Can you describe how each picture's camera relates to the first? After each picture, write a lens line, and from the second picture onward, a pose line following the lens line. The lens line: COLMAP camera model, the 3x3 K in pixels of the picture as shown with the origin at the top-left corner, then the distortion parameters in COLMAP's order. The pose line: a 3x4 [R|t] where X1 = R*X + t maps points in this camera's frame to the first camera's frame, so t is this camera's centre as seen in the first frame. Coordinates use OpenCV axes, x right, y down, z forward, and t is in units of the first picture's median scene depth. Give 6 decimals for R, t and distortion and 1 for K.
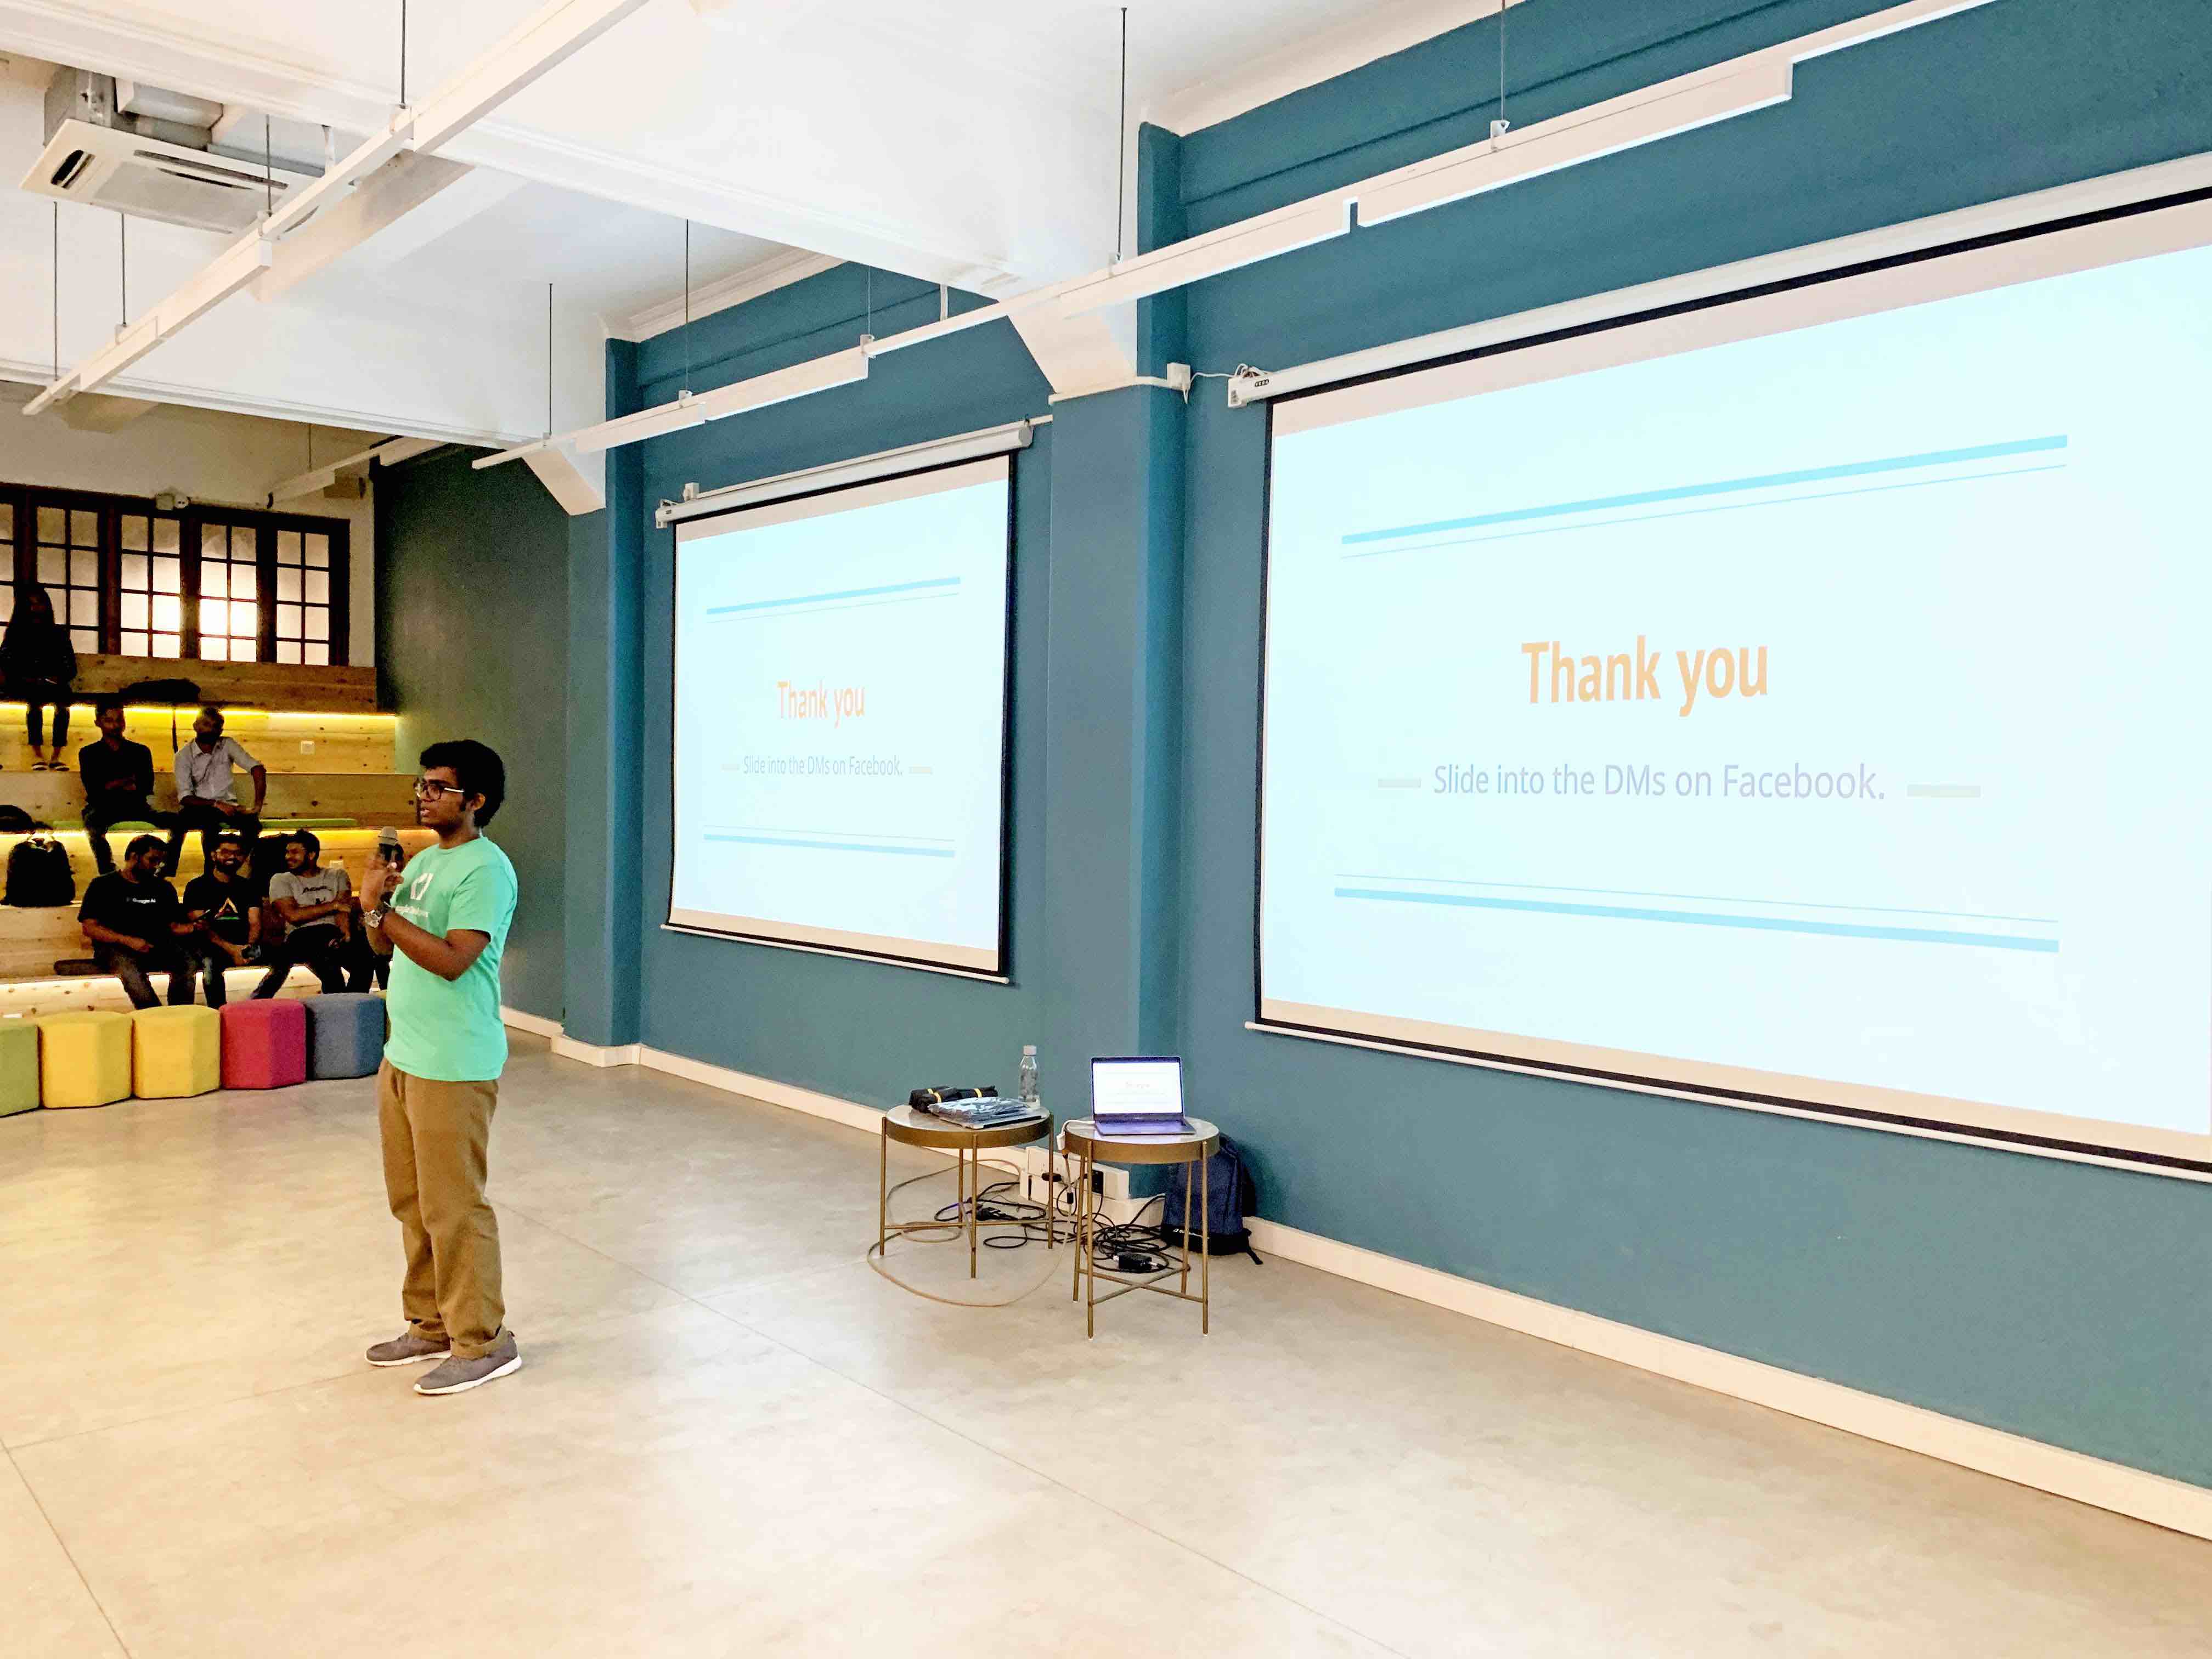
lens RADIAL K [[1679.5, 0, 1106.0], [0, 1679.5, 829.5], [0, 0, 1]] dist [0.007622, -0.001293]
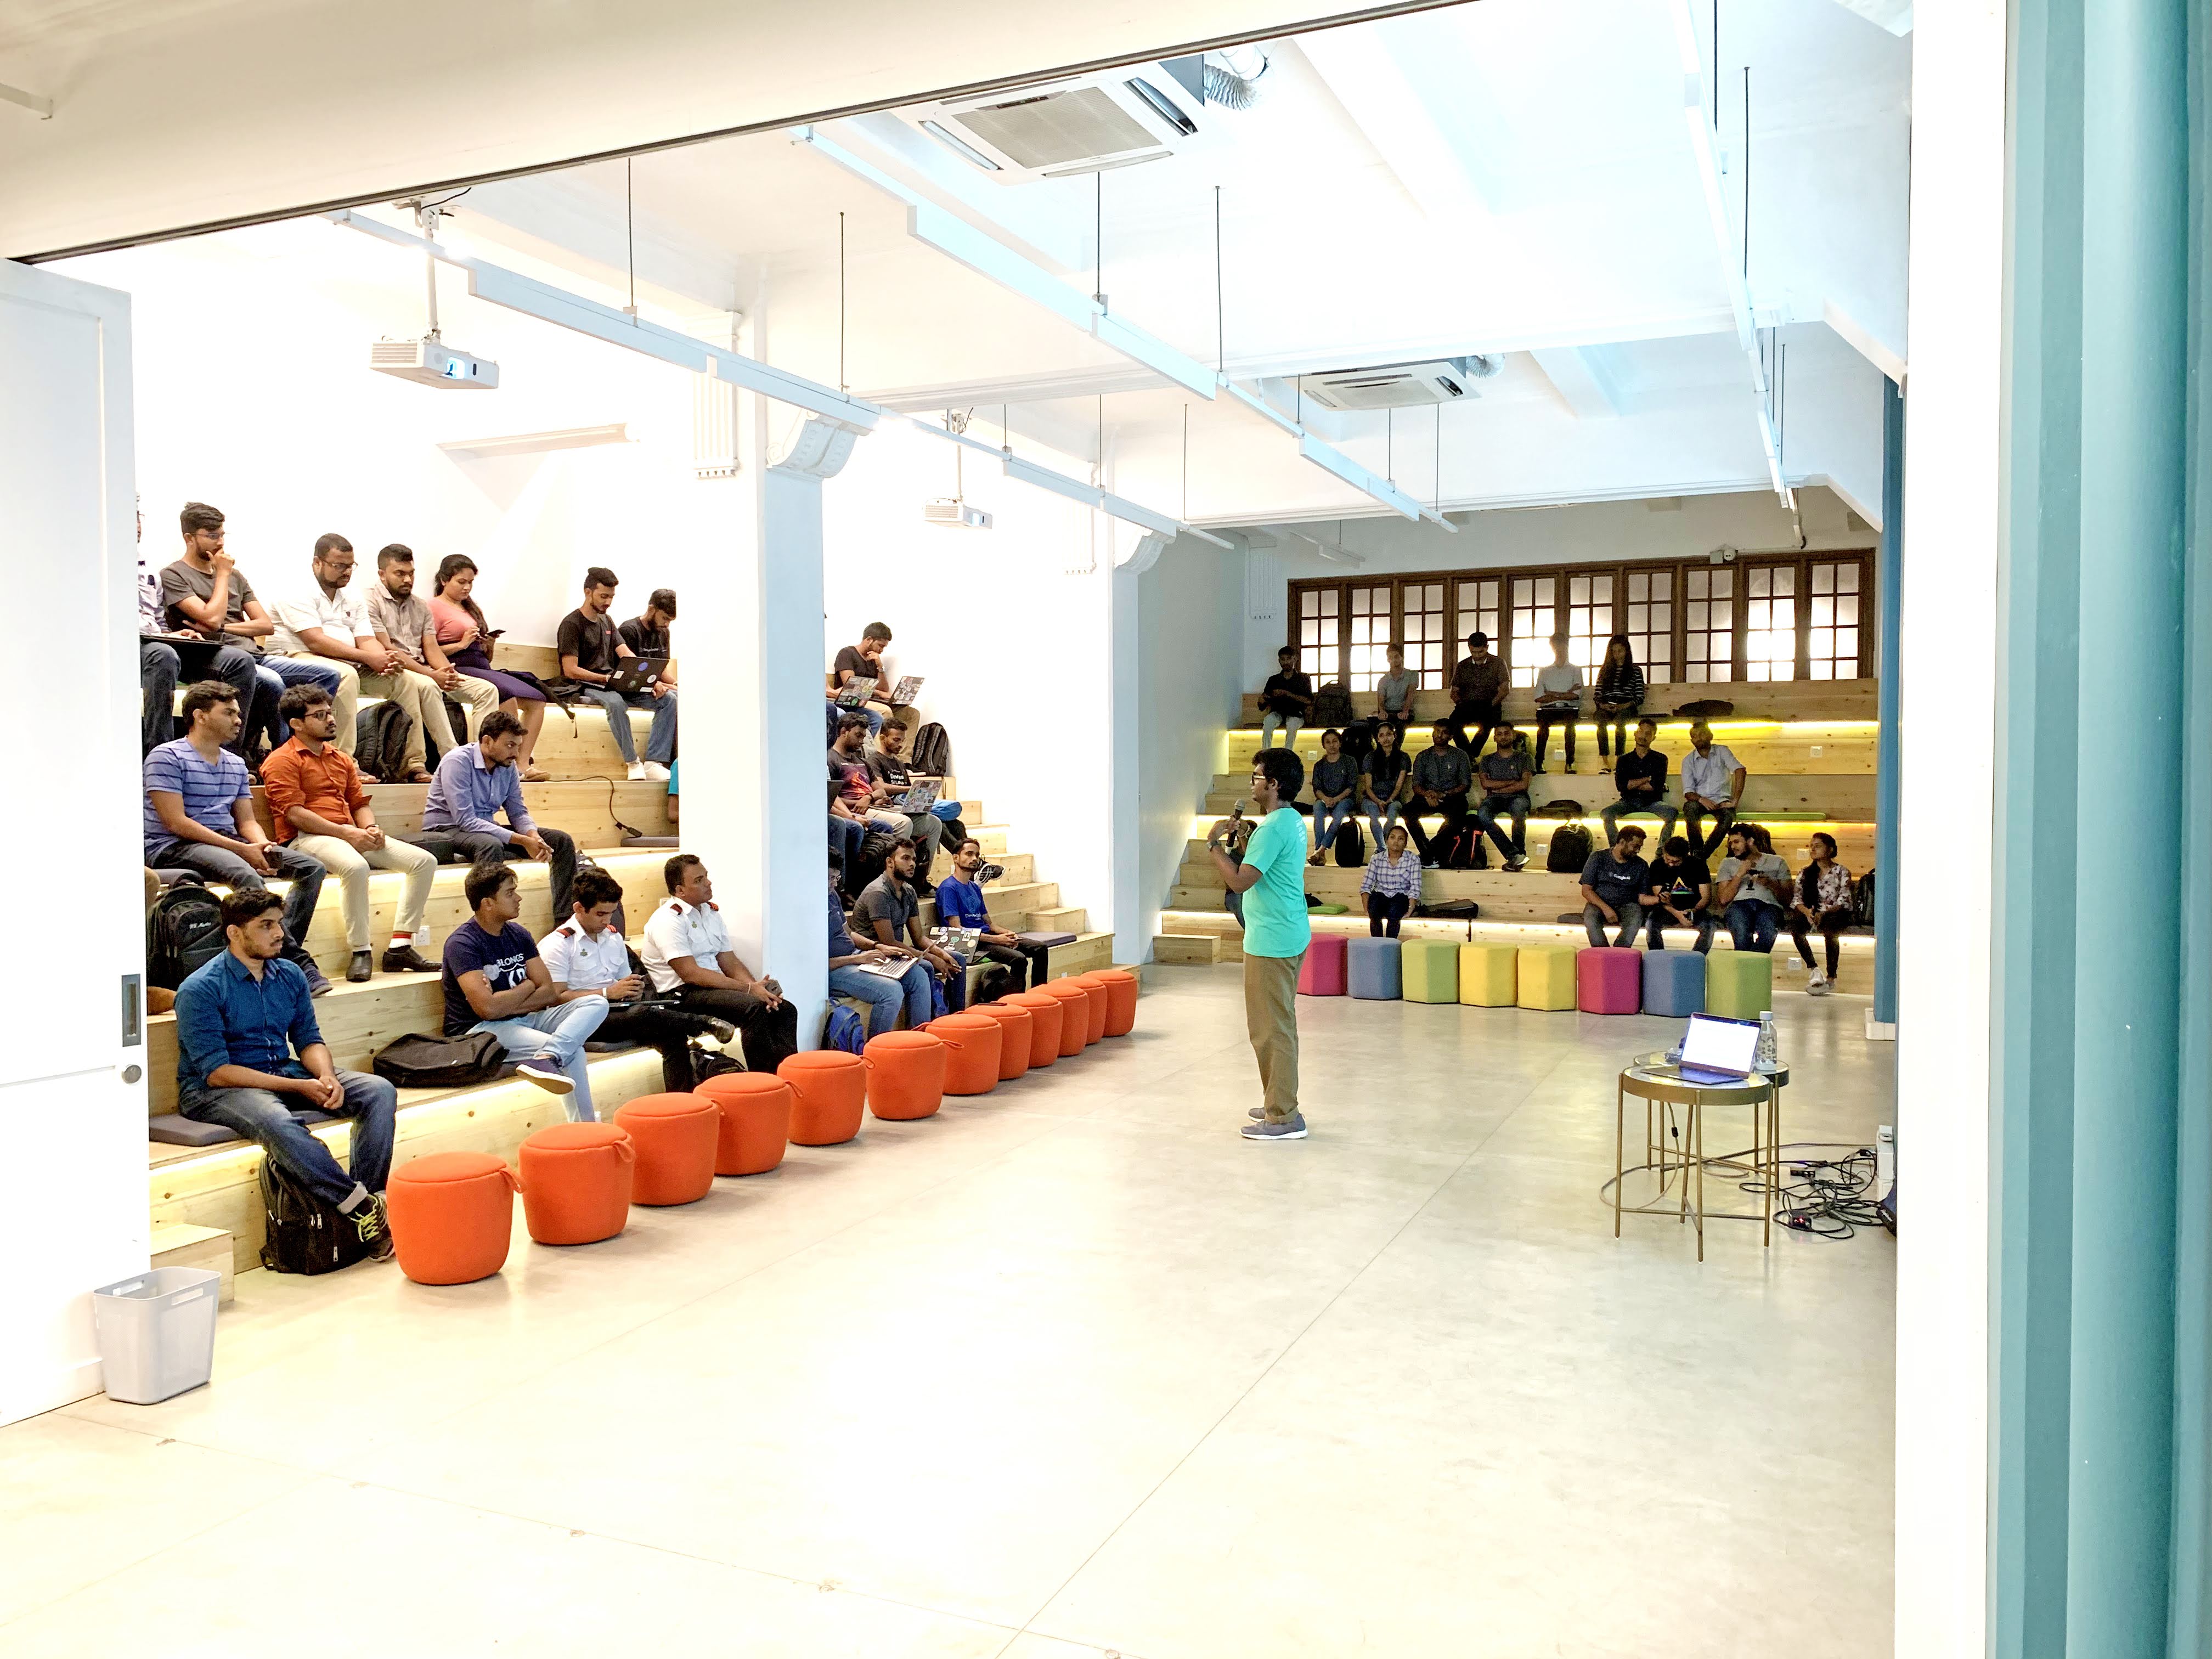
lens RADIAL K [[1679.5, 0, 1106.0], [0, 1679.5, 829.5], [0, 0, 1]] dist [0.007622, -0.001293]
pose [[0.420996, 0.016621, -0.906910, 0.382490], [-0.021861, 0.999728, 0.008174, 0.006147], [0.906799, 0.016385, 0.421245, 0.072425]]
